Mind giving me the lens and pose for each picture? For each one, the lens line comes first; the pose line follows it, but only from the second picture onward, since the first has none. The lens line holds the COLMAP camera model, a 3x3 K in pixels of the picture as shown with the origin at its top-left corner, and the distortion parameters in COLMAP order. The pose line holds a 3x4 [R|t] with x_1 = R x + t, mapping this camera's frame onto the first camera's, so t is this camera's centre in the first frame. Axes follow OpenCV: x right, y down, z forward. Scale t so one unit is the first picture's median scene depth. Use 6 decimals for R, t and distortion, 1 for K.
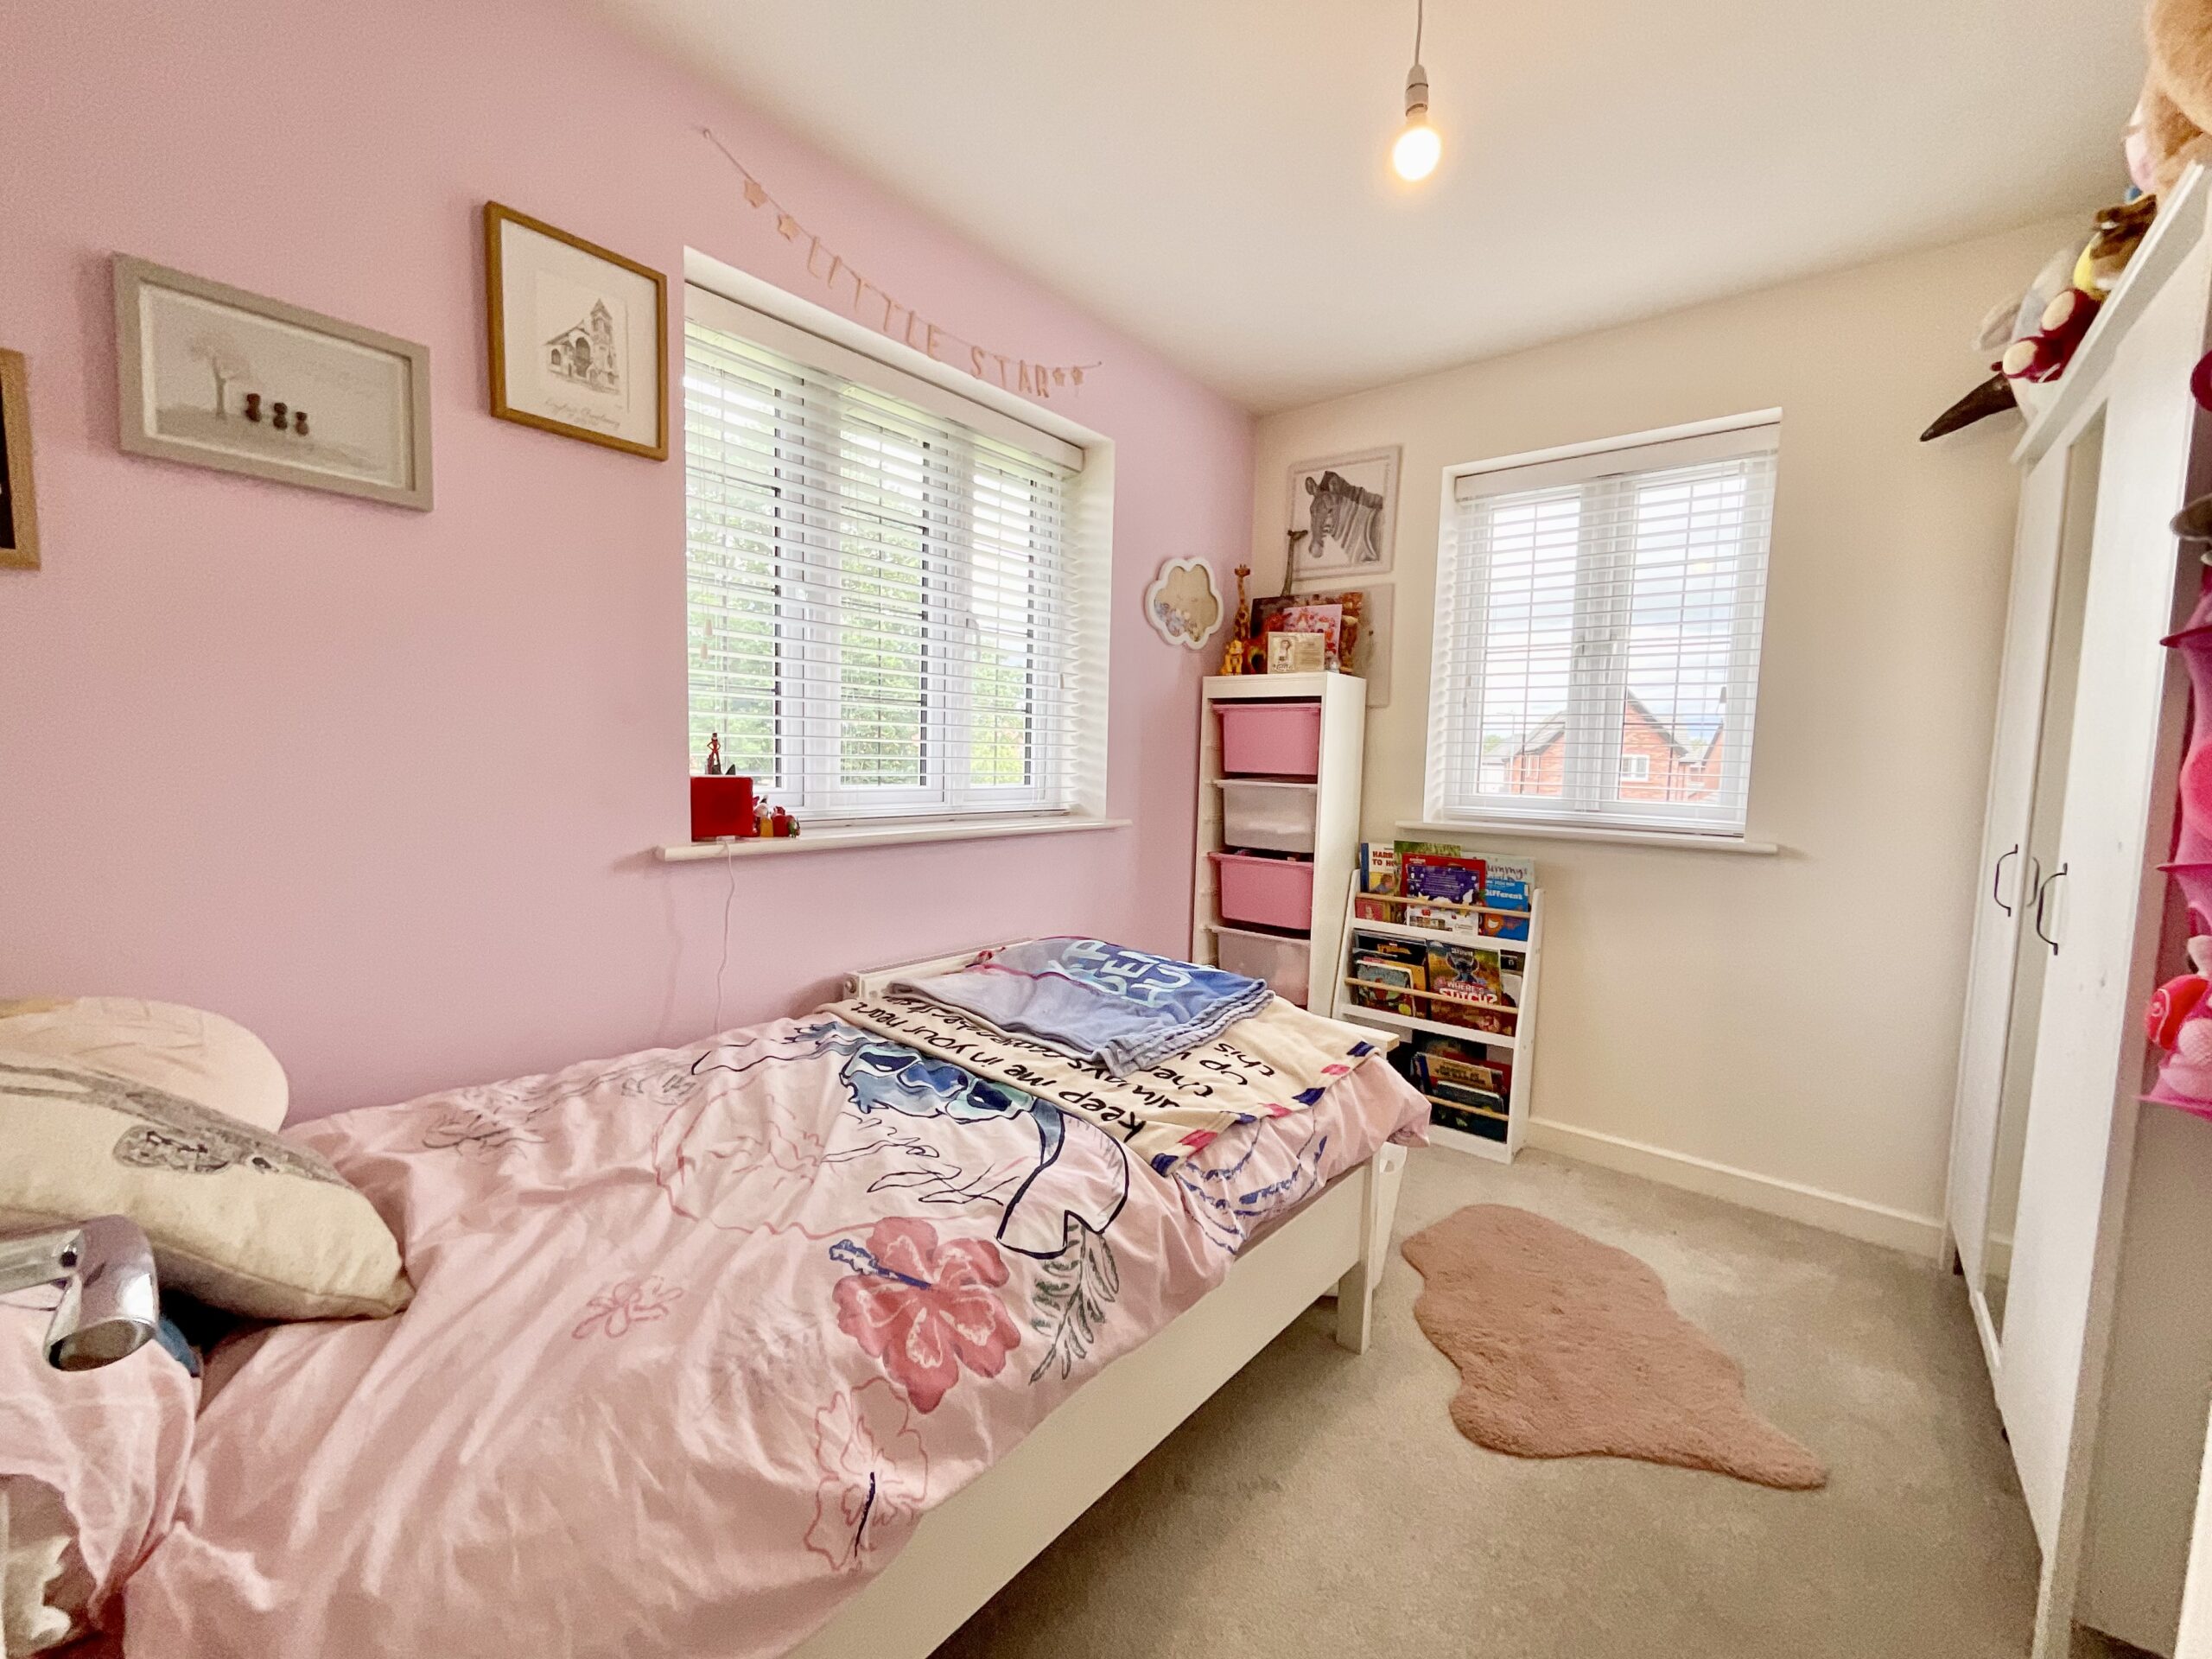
lens RADIAL K [[900.7, 0, 1106.0], [0, 900.7, 829.5], [0, 0, 1]] dist [-0.000050, 0.000165]
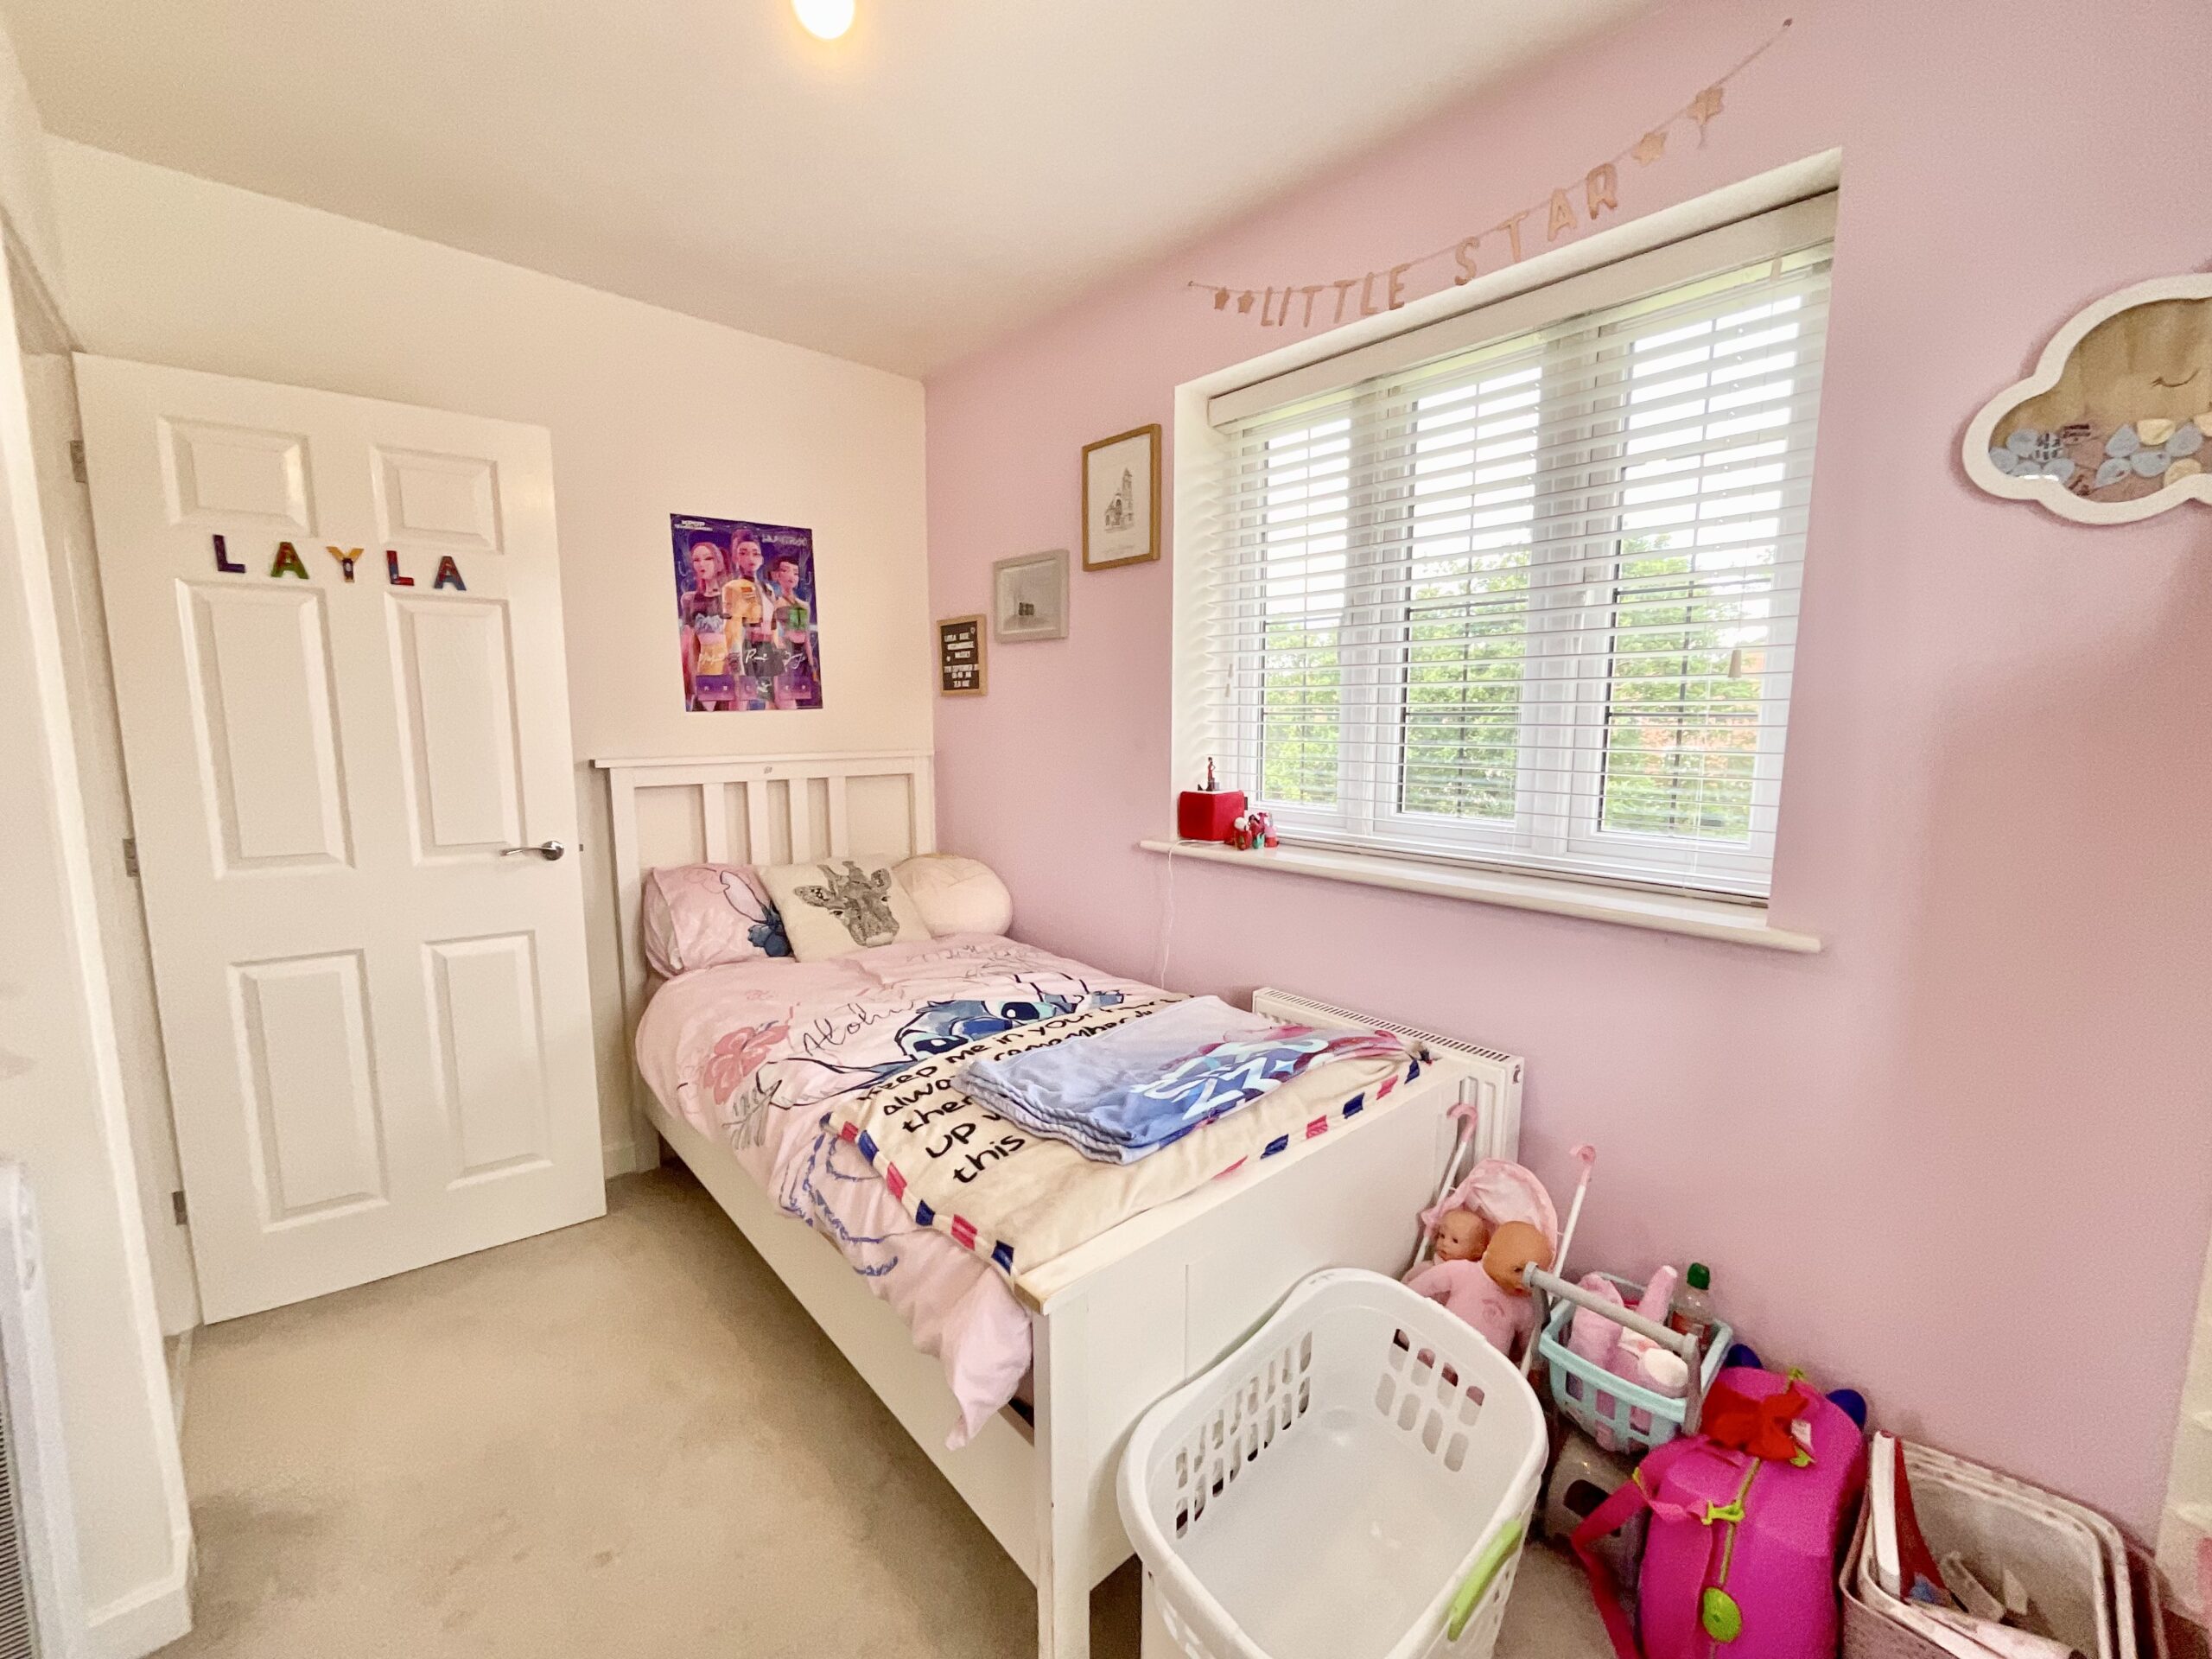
lens RADIAL K [[905.5, 0, 1104.2], [0, 905.5, 832.1], [0, 0, 1]] dist [0.000824, 0.000220]
pose [[-0.144854, 0.098488, -0.984539, 0.935143], [-0.088646, 0.989741, 0.112051, -0.150845], [0.985474, 0.103507, -0.134637, 1.175672]]
